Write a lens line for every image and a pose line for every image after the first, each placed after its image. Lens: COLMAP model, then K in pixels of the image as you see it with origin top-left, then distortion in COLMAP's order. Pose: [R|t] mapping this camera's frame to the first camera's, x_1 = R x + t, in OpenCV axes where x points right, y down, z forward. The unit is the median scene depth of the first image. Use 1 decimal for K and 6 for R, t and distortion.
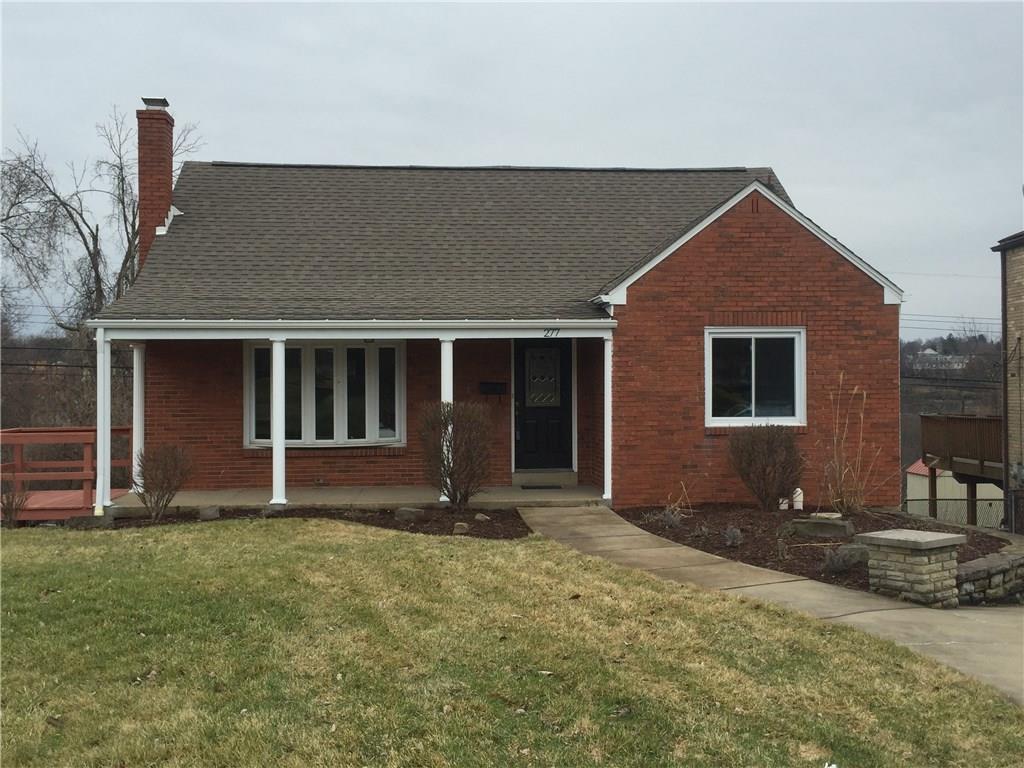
lens RADIAL K [[1088.1, 0, 511.2], [0, 1088.1, 384.4], [0, 0, 1]] dist [0.042401, 0.000000]
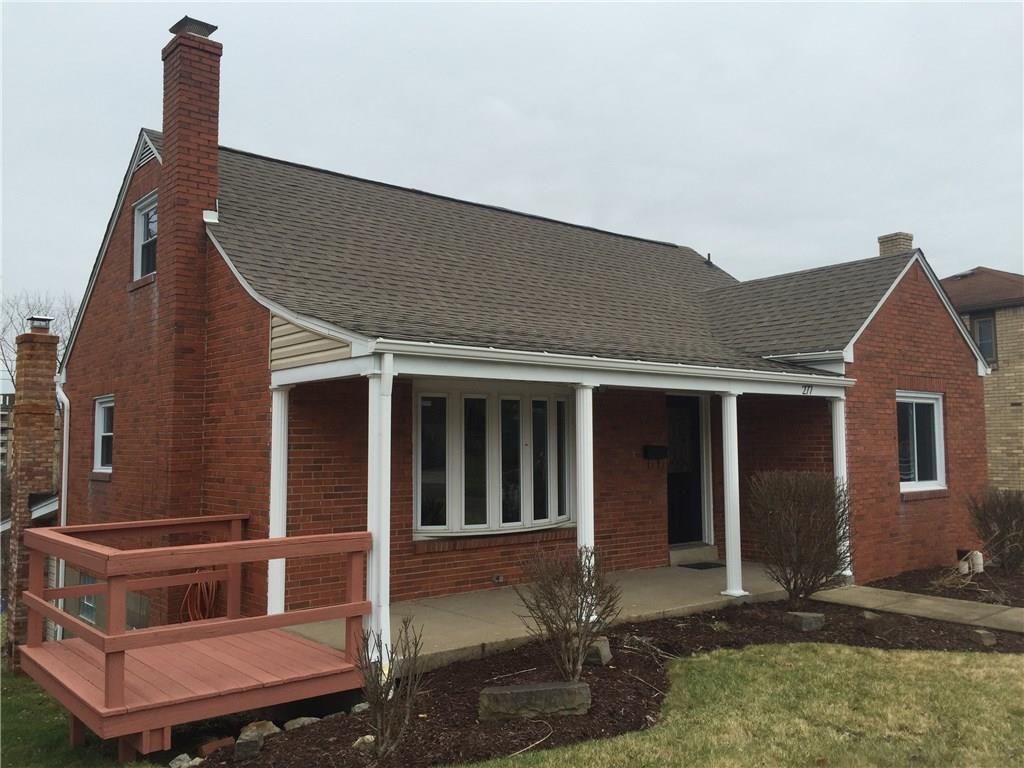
lens RADIAL K [[887.5, 0, 512.3], [0, 887.5, 382.1], [0, 0, 1]] dist [0.073861, -0.059621]
pose [[0.818277, 0.042789, 0.573229, -0.565066], [-0.000166, 0.997243, -0.074202, 0.000179], [-0.574823, 0.060623, 0.816029, 0.536936]]
